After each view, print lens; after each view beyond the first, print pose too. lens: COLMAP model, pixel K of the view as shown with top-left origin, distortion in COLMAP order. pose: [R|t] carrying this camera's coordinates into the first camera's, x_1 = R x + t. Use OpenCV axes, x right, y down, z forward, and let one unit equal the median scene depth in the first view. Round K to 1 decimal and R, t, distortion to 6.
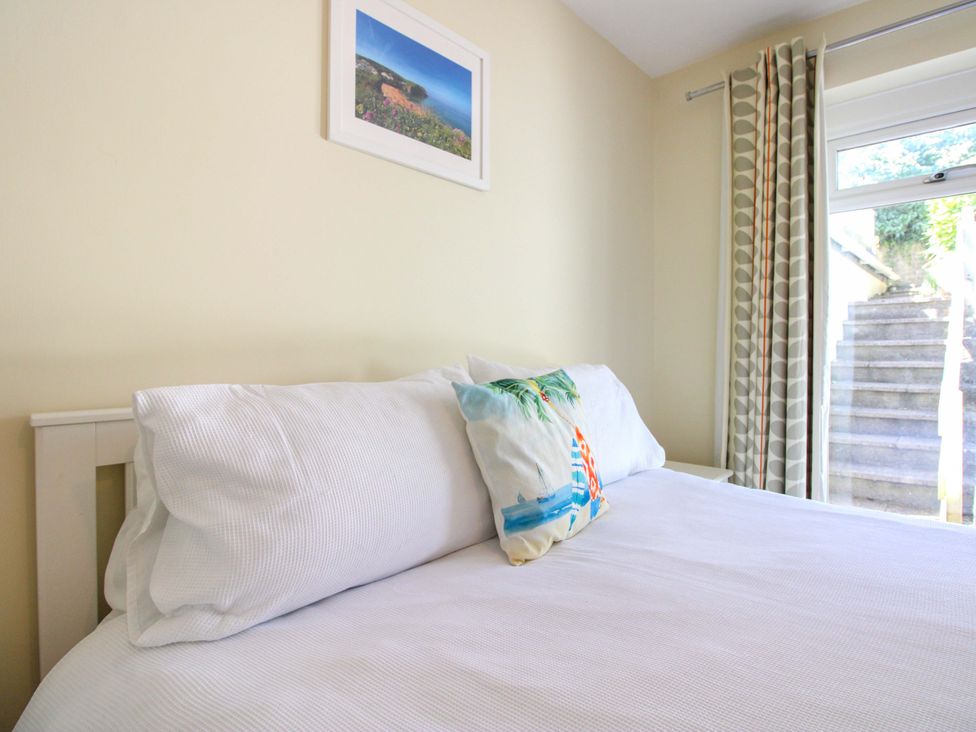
lens RADIAL K [[507.7, 0, 487.9], [0, 507.7, 363.2], [0, 0, 1]] dist [-0.012279, -0.008713]
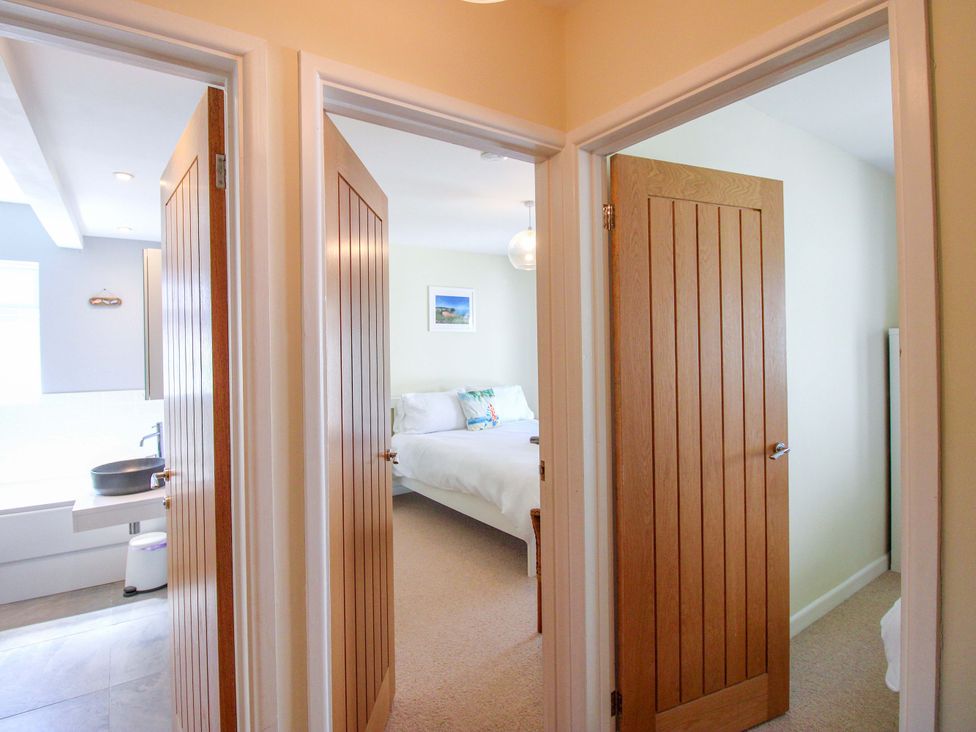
lens RADIAL K [[507.7, 0, 485.7], [0, 507.7, 362.7], [0, 0, 1]] dist [-0.012279, -0.008713]
pose [[0.989693, -0.003445, -0.143165, 0.751211], [0.003620, 0.999993, 0.000964, -0.209481], [0.143161, -0.001473, 0.989698, -3.117543]]
